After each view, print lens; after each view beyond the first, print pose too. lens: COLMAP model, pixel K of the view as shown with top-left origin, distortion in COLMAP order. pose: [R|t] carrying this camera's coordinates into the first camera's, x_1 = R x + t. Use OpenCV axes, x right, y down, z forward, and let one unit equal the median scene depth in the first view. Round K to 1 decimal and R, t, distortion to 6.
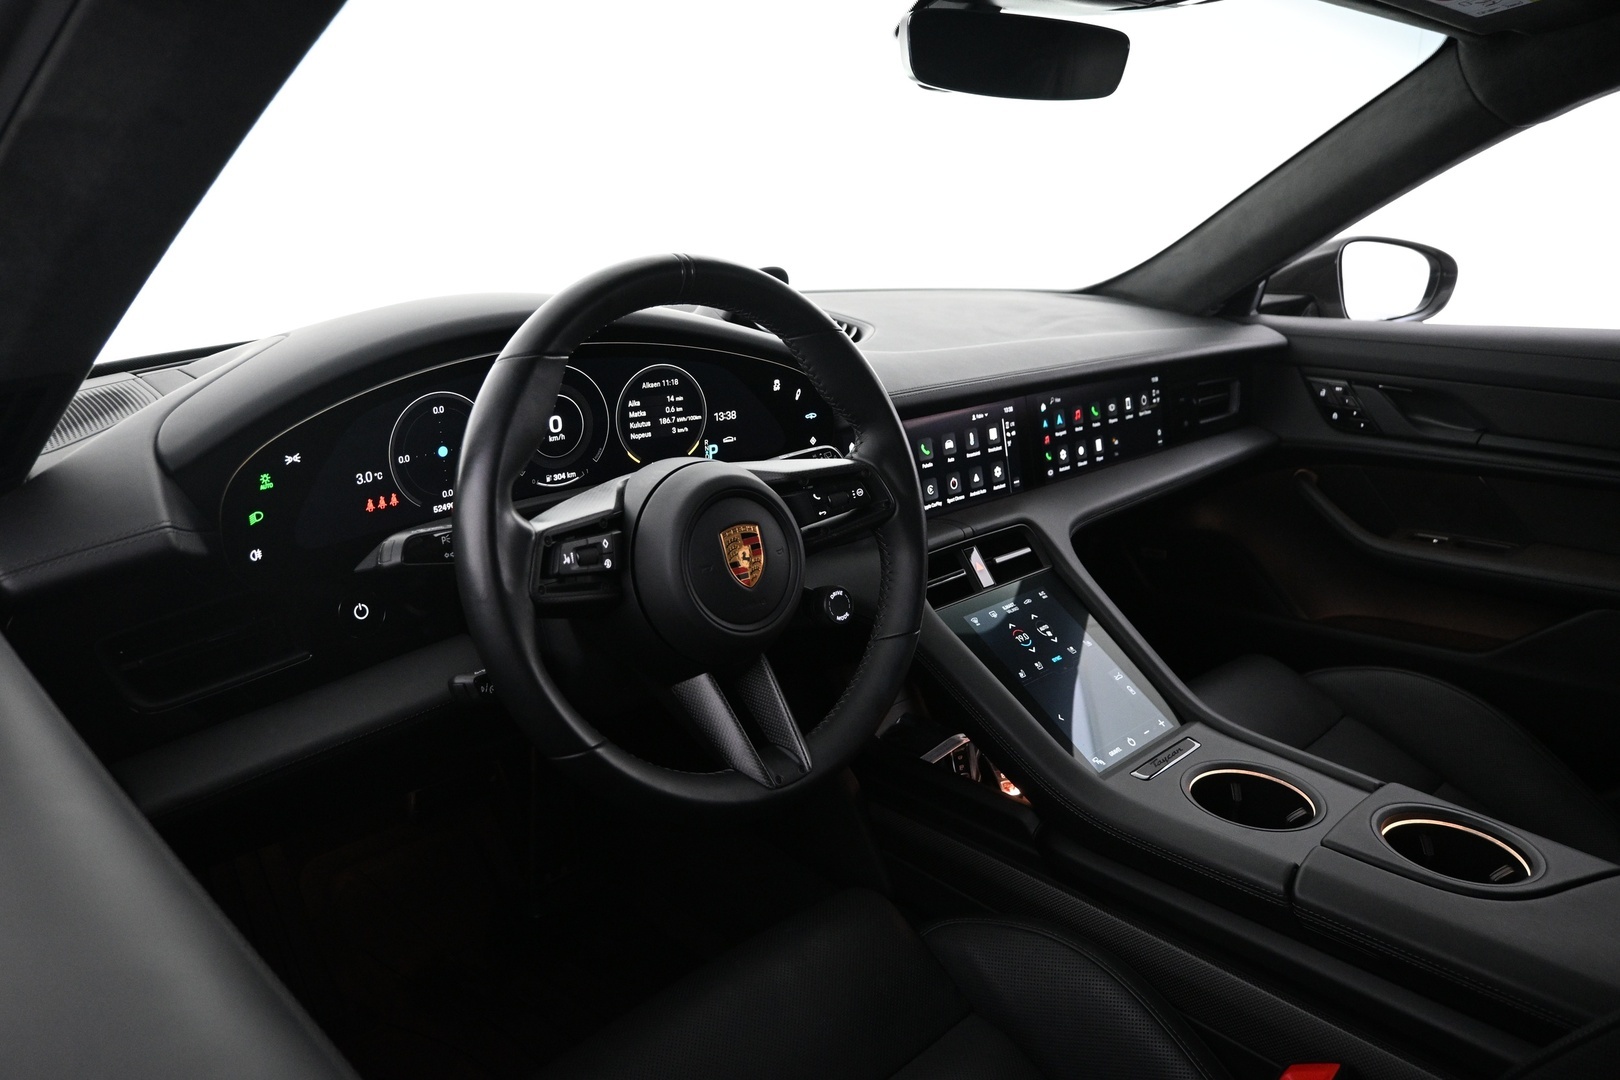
lens RADIAL K [[1140.3, 0, 808.6], [0, 1140.3, 537.5], [0, 0, 1]] dist [0.021494, 0.001180]
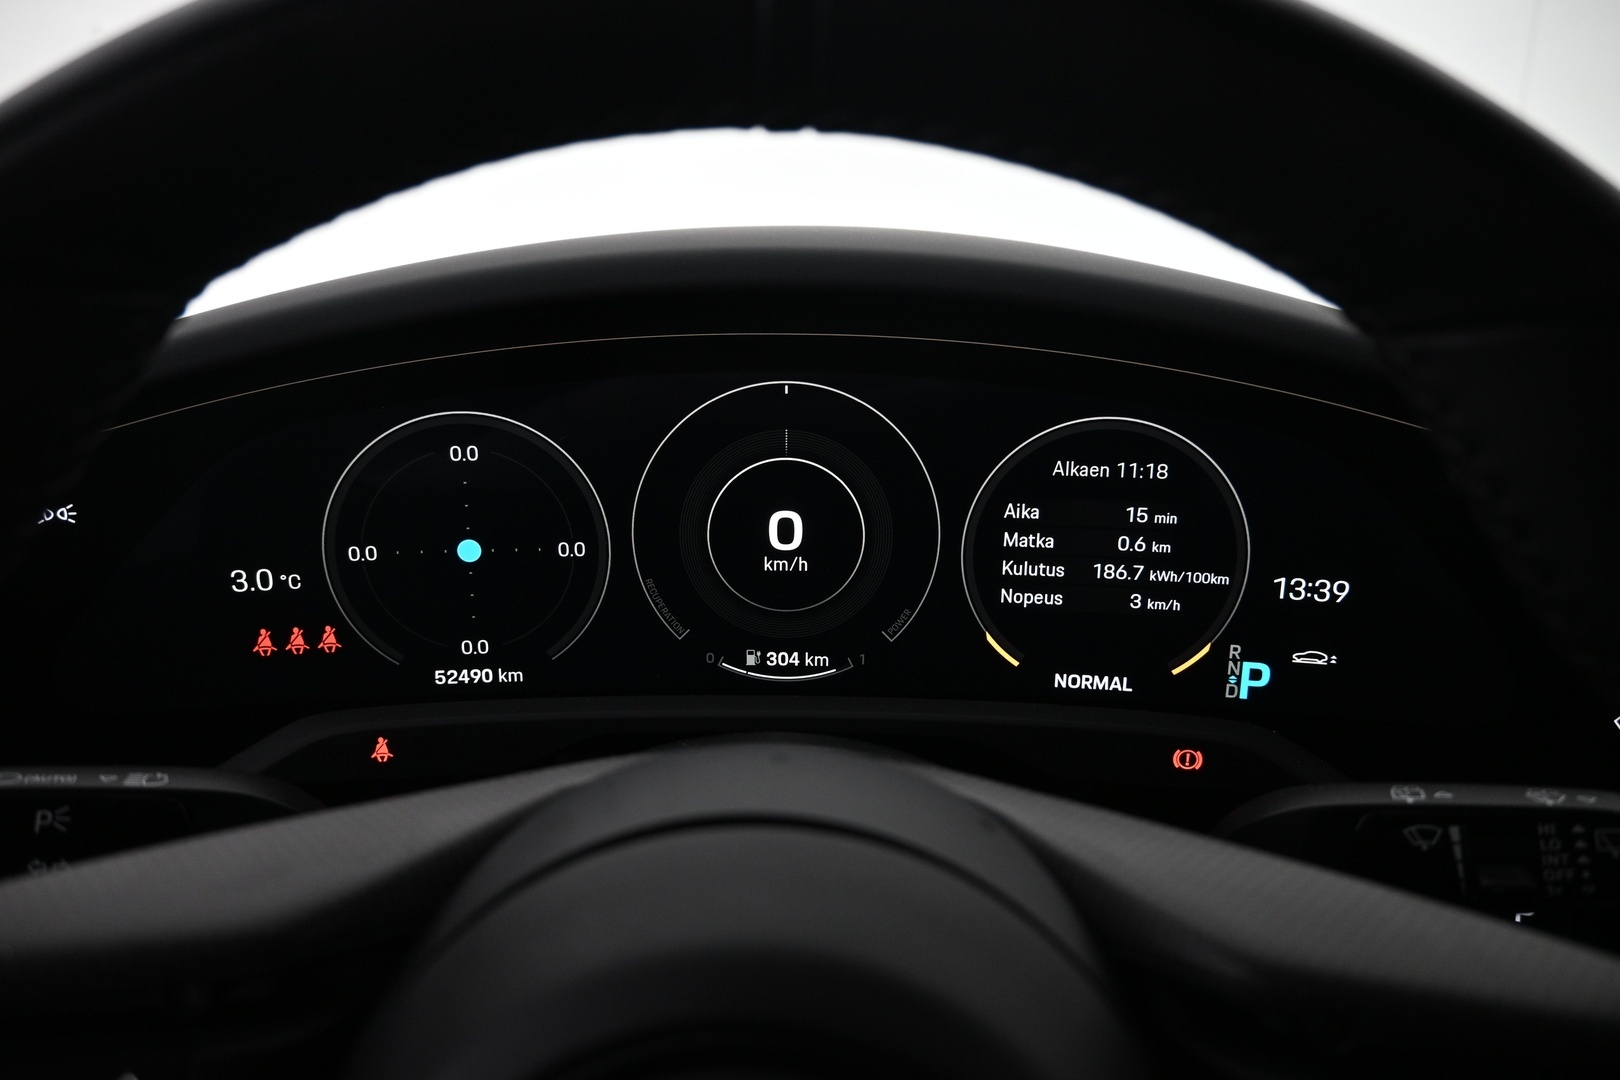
lens RADIAL K [[1140.3, 0, 811.7], [0, 1140.3, 543.6], [0, 0, 1]] dist [0.021494, 0.001180]
pose [[0.716019, 0.189605, -0.671839, 0.050153], [-0.211319, 0.976124, 0.050264, -0.111277], [0.665328, 0.105983, 0.738990, 0.678849]]
